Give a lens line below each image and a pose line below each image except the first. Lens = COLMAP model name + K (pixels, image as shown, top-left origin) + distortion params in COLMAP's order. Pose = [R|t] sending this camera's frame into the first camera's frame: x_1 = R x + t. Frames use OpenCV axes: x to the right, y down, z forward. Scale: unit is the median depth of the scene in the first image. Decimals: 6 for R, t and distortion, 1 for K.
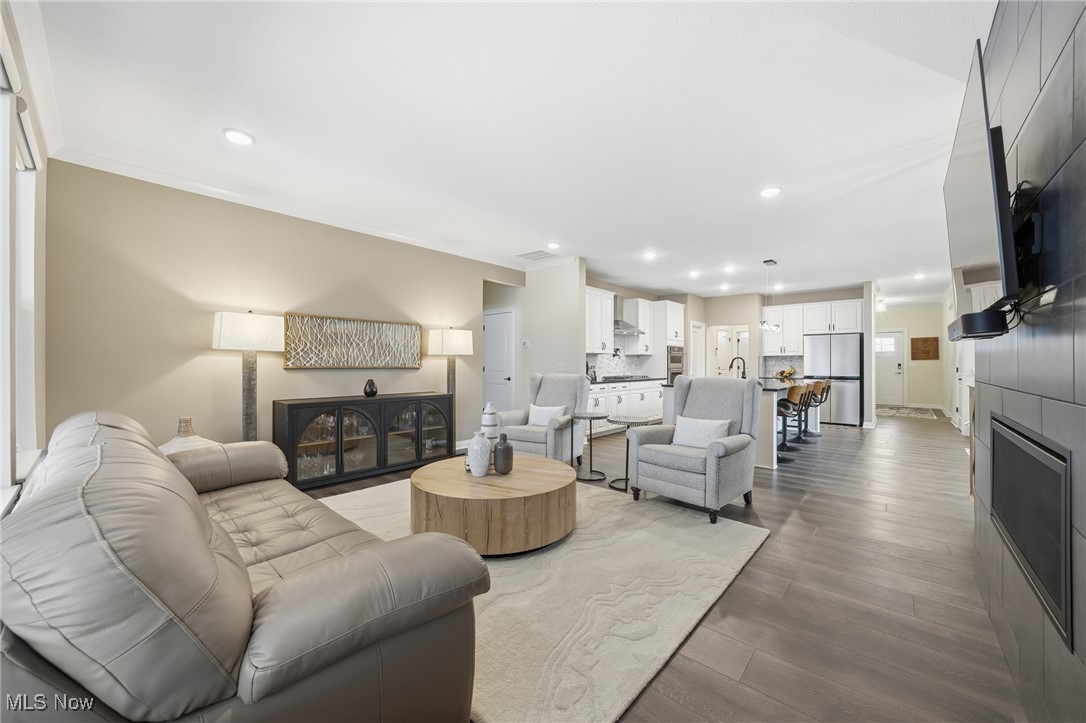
lens RADIAL K [[397.3, 0, 542.2], [0, 397.3, 364.9], [0, 0, 1]] dist [-0.009538, -0.000157]
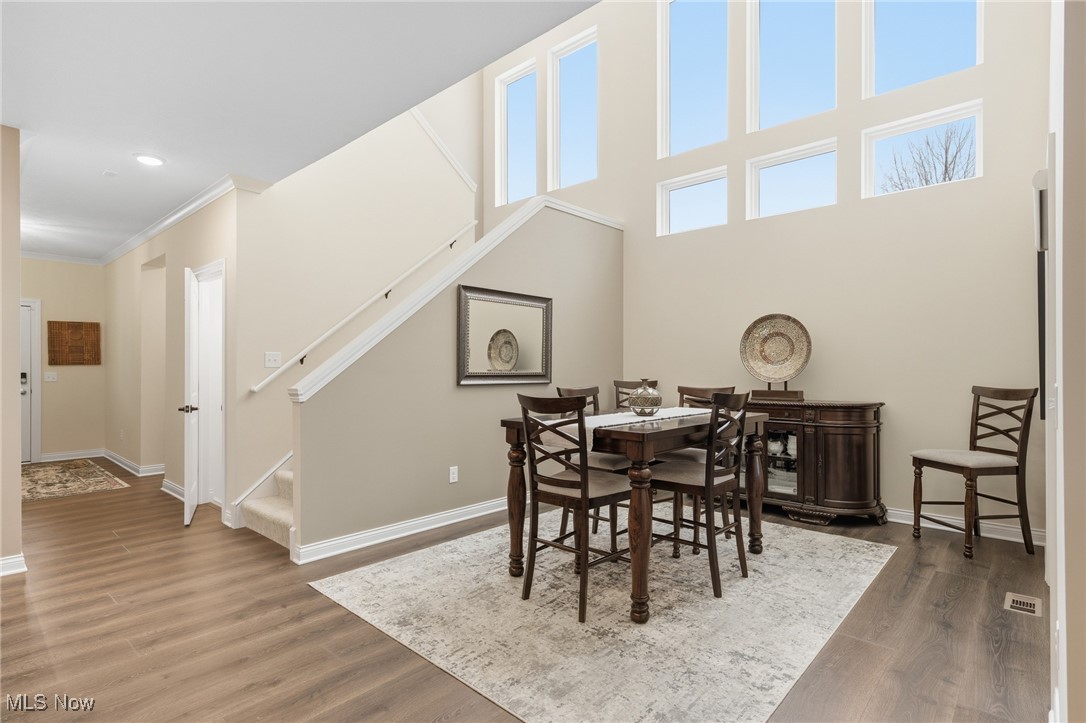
lens RADIAL K [[543.9, 0, 538.0], [0, 543.9, 367.1], [0, 0, 1]] dist [0.017912, 0.000419]
pose [[0.017940, 0.004156, 0.999830, 0.337085], [-0.000971, 0.999991, -0.004139, -0.010020], [-0.999839, -0.000897, 0.017944, 0.490683]]
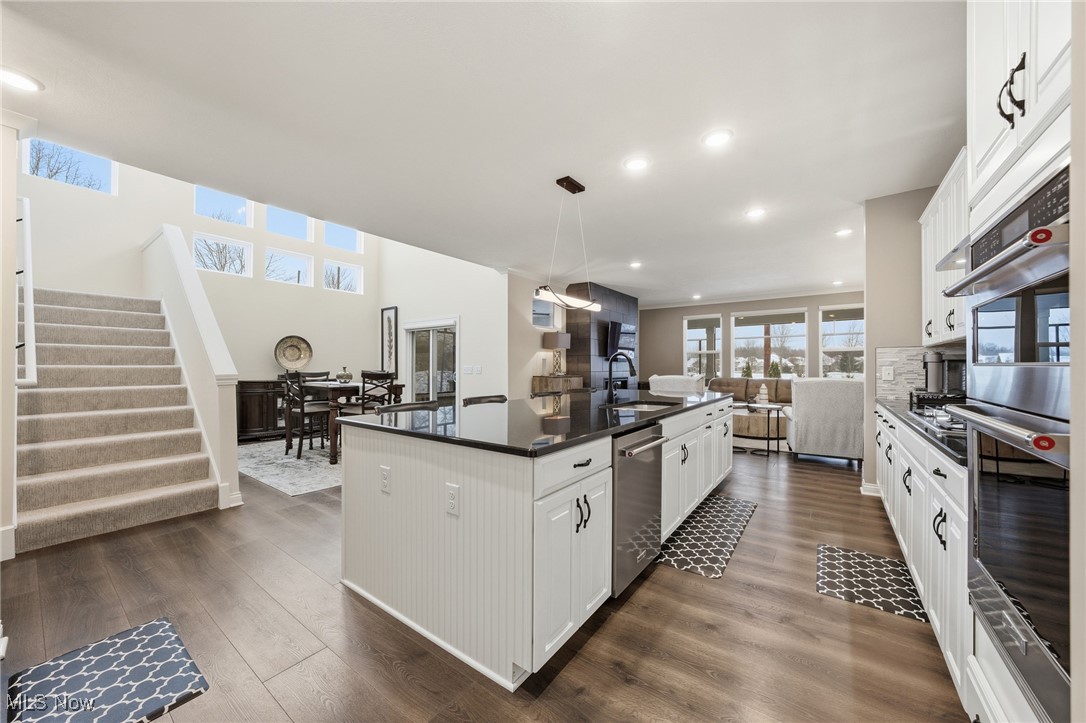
lens RADIAL K [[397.3, 0, 541.4], [0, 397.3, 358.5], [0, 0, 1]] dist [-0.009538, -0.000157]
pose [[-0.995414, -0.001915, -0.095640, 0.483028], [0.000348, 0.999721, -0.023638, -0.001391], [0.095658, -0.023563, -0.995135, 1.115704]]
